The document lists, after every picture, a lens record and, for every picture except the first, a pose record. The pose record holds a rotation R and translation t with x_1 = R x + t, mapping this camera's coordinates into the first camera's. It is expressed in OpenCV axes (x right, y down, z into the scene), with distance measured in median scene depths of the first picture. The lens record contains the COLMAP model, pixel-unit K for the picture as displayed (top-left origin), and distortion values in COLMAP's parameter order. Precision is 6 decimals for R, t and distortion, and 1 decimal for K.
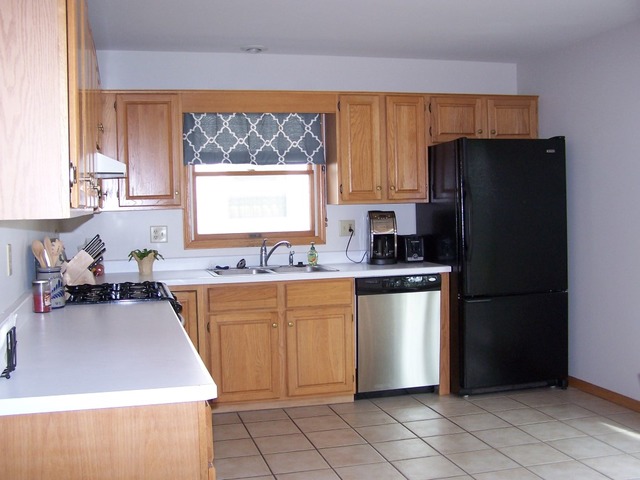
lens RADIAL K [[717.8, 0, 320.0], [0, 717.8, 240.0], [0, 0, 1]] dist [-0.015488, 0.001624]
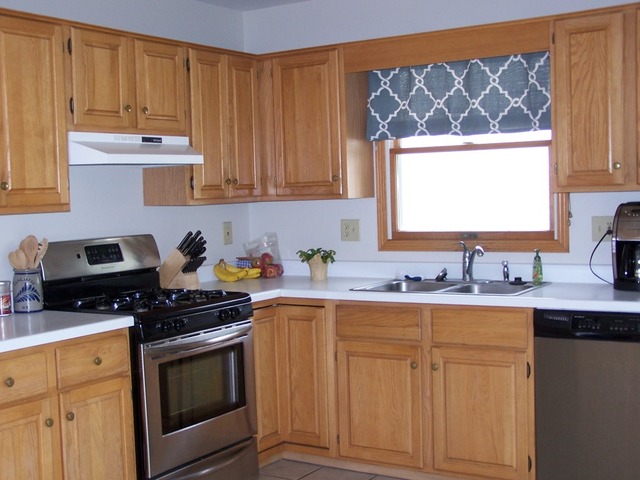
lens RADIAL K [[901.9, 0, 320.0], [0, 901.9, 240.0], [0, 0, 1]] dist [-0.019410, 0.123410]
pose [[0.709032, 0.038823, -0.704107, 0.444281], [-0.024536, 0.999237, 0.030388, -0.026187], [0.704749, -0.004269, 0.709444, 0.277498]]
